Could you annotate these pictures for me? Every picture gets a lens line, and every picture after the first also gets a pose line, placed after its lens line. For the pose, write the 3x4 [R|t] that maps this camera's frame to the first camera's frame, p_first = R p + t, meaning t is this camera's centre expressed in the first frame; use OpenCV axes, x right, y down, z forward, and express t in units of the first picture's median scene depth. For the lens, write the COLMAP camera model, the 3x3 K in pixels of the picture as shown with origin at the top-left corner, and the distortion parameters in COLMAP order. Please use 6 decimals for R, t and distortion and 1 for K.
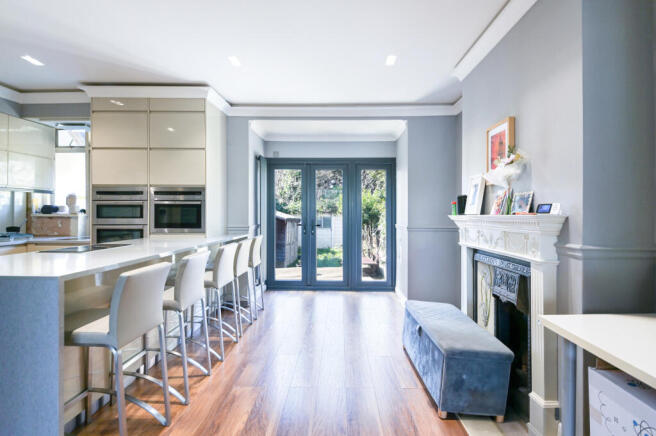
lens RADIAL K [[318.4, 0, 337.6], [0, 318.4, 213.9], [0, 0, 1]] dist [0.028111, -0.020834]
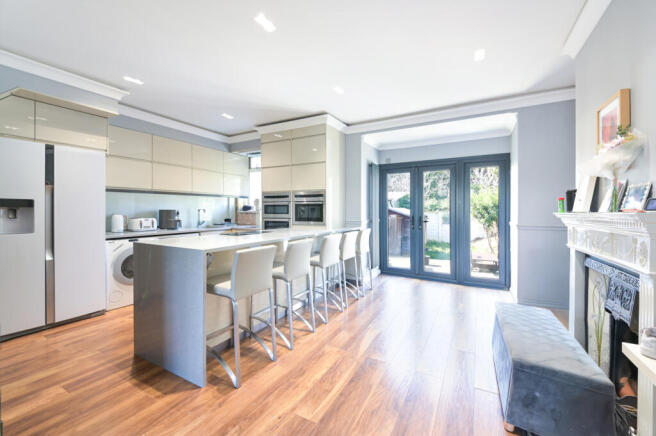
lens RADIAL K [[264.8, 0, 334.2], [0, 264.8, 213.4], [0, 0, 1]] dist [0.027477, -0.022235]
pose [[0.882365, 0.004301, -0.470547, 0.130754], [0.000386, 0.999951, 0.009863, -0.000835], [0.470566, -0.008884, 0.882320, 0.048123]]
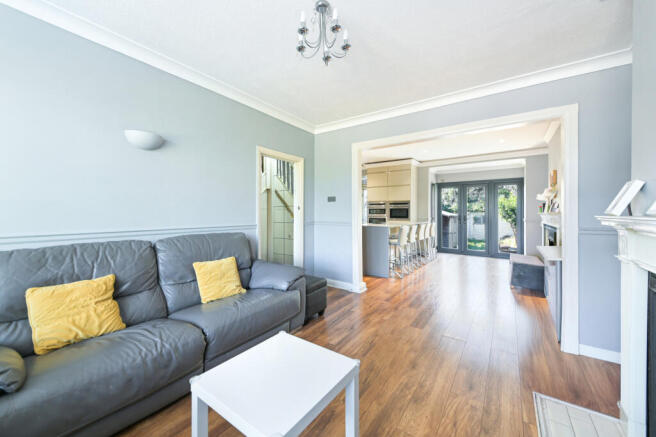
lens RADIAL K [[254.6, 0, 328.0], [0, 254.6, 218.5], [0, 0, 1]] dist [0.023860, -0.000013]
pose [[0.820476, 0.009014, -0.571610, 0.162531], [0.002928, 0.999796, 0.019968, 0.005805], [0.571674, -0.018057, 0.820282, -0.876531]]
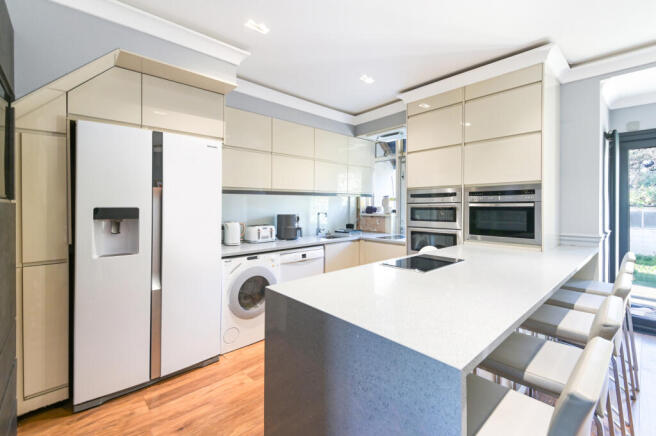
lens RADIAL K [[280.9, 0, 328.8], [0, 280.9, 204.9], [0, 0, 1]] dist [0.003350, 0.000174]
pose [[0.672427, -0.006834, -0.740132, -0.258527], [0.003340, 0.999975, -0.006199, -0.031512], [0.740156, 0.001697, 0.672433, 0.199681]]
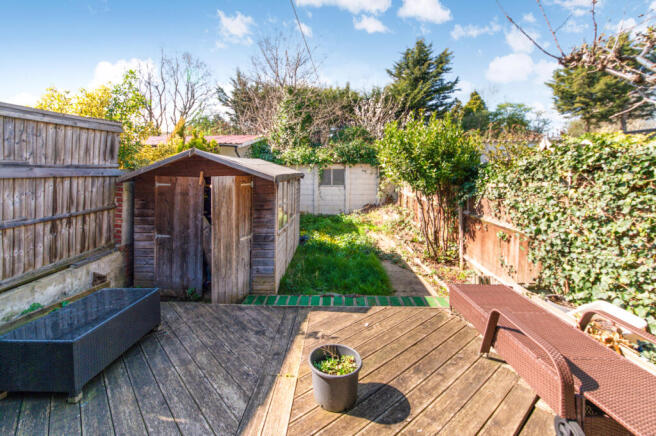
lens RADIAL K [[264.8, 0, 334.2], [0, 264.8, 213.4], [0, 0, 1]] dist [0.027477, -0.022235]
pose [[0.999712, -0.021319, 0.010987, -0.244671], [0.019014, 0.983720, 0.178698, 0.003450], [-0.014618, -0.178437, 0.983843, 1.850071]]
